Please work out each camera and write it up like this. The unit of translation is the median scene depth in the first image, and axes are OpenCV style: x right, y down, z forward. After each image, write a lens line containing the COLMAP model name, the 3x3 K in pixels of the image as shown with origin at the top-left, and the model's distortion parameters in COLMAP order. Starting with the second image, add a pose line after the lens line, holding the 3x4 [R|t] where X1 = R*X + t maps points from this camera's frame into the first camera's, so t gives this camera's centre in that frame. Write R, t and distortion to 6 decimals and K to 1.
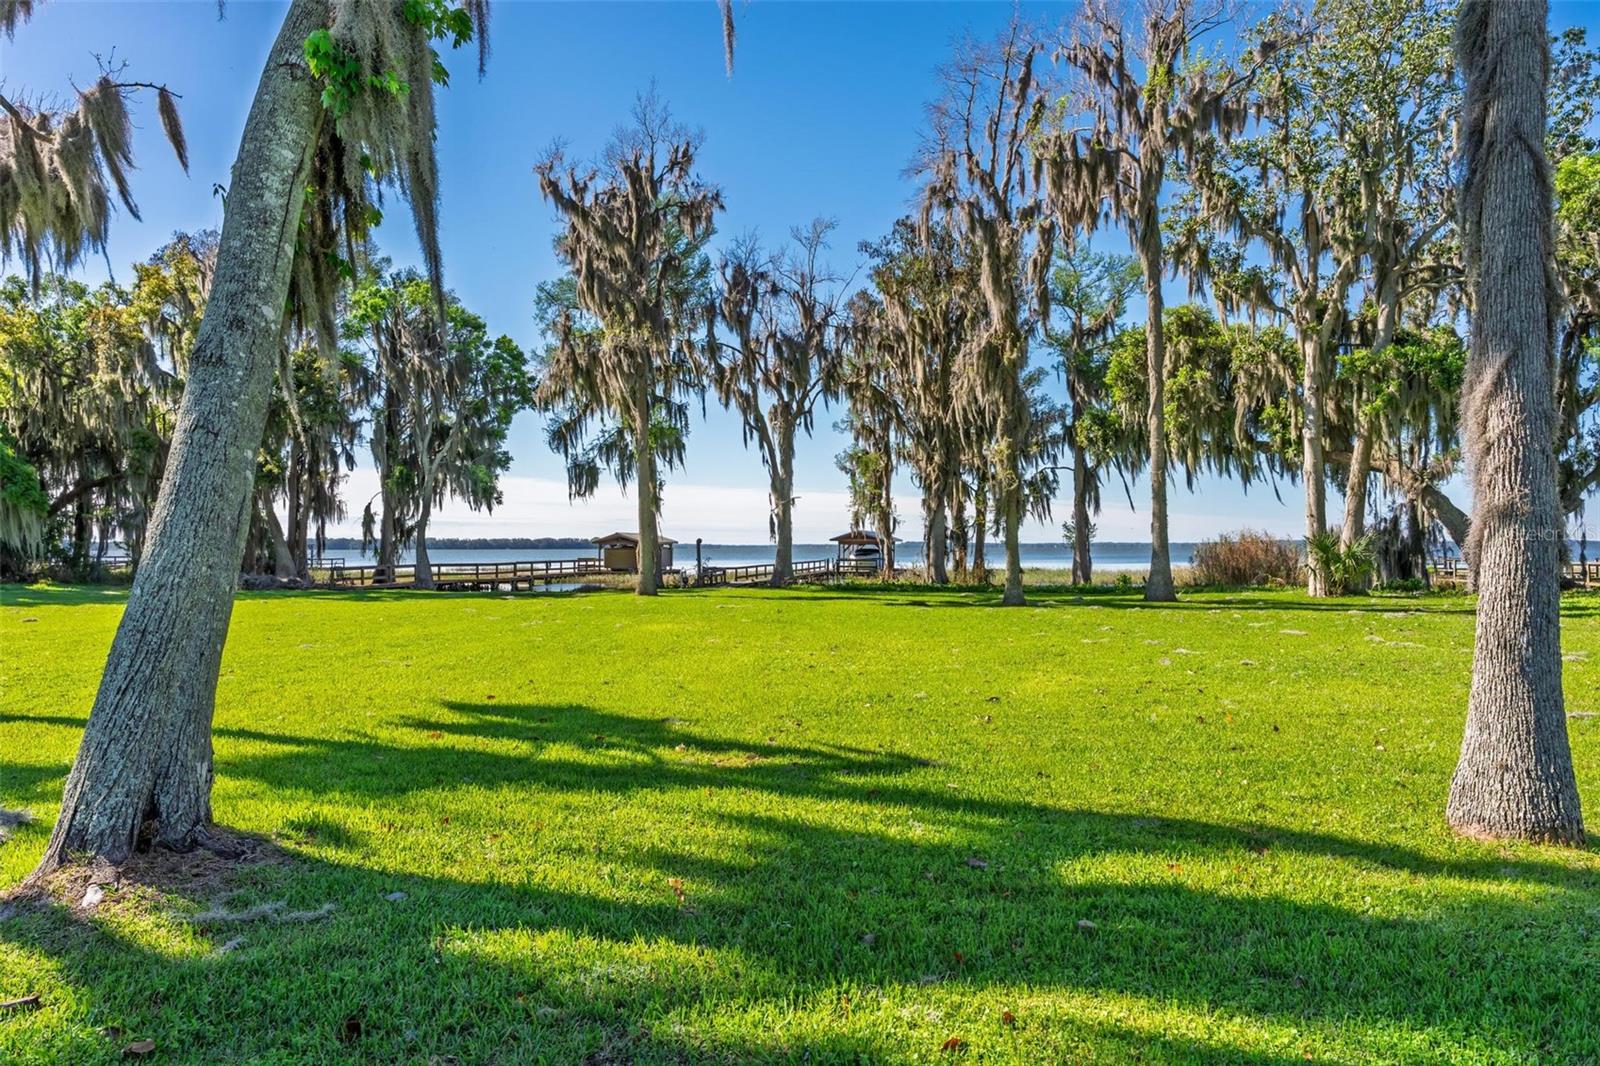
lens RADIAL K [[1009.2, 0, 787.5], [0, 1009.2, 542.4], [0, 0, 1]] dist [-0.004535, -0.000086]
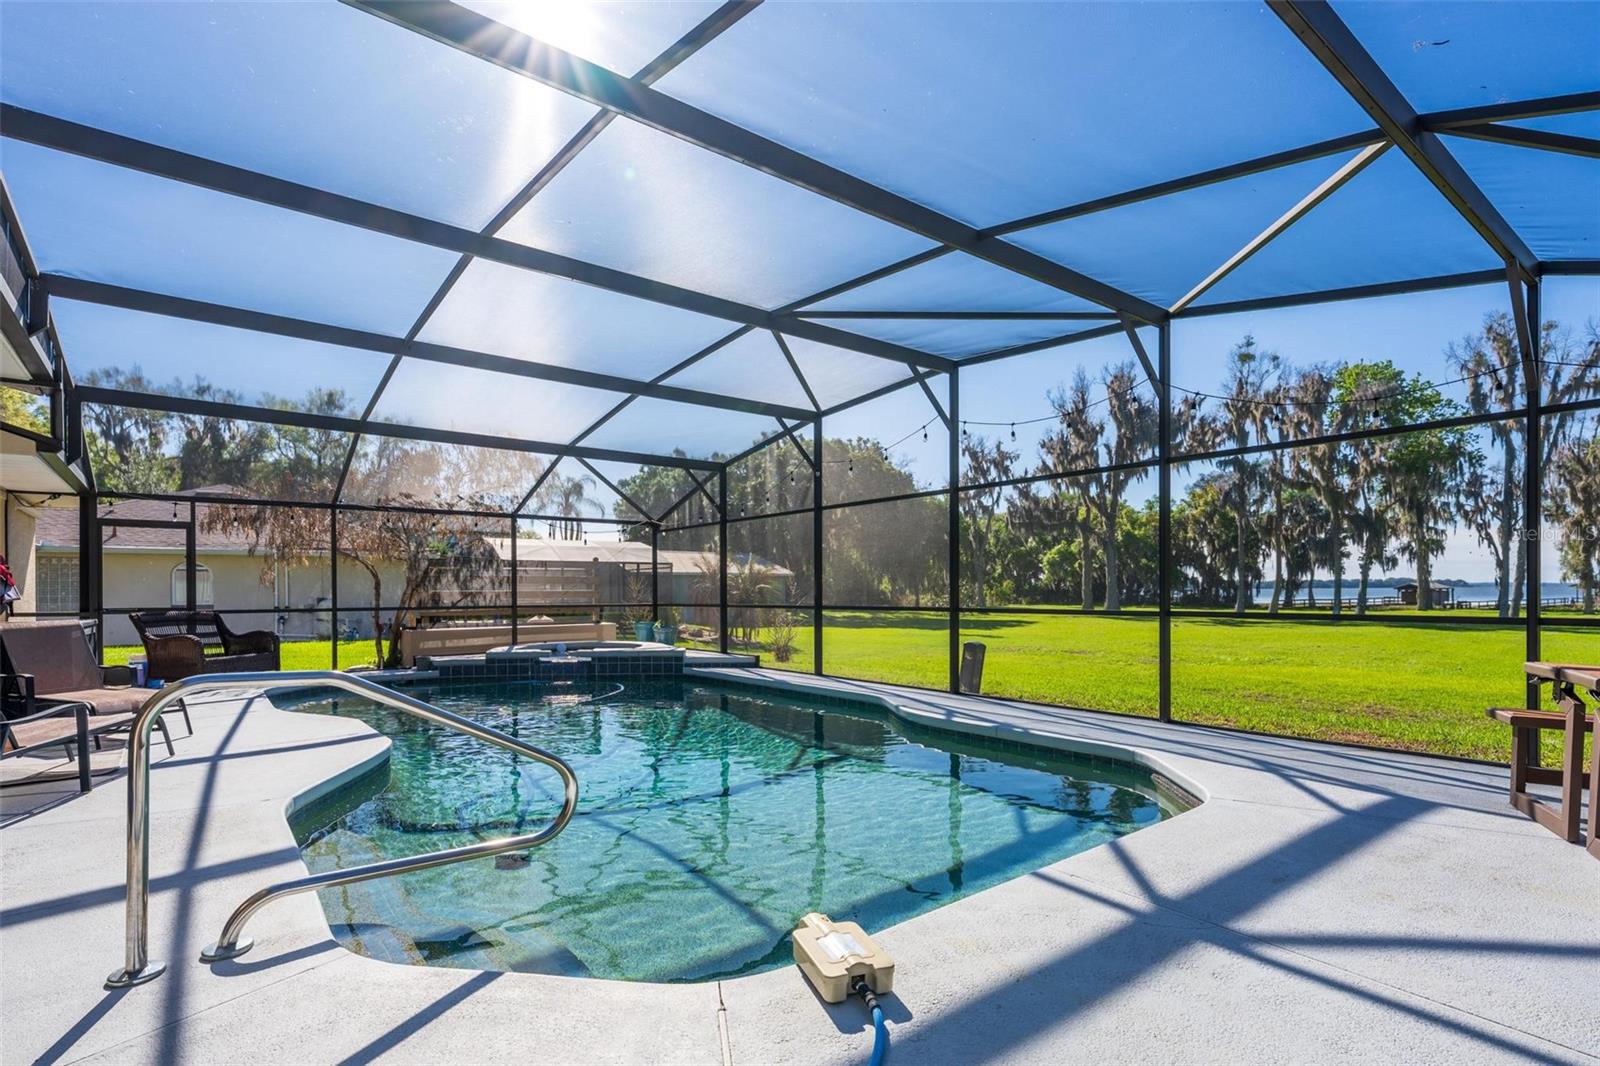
lens RADIAL K [[793.7, 0, 795.8], [0, 793.7, 585.9], [0, 0, 1]] dist [-0.007921, 0.002819]
pose [[0.677366, -0.008105, -0.735601, 0.213998], [0.009569, 0.999952, -0.002205, -0.019456], [0.735584, -0.005545, 0.677411, -1.264405]]
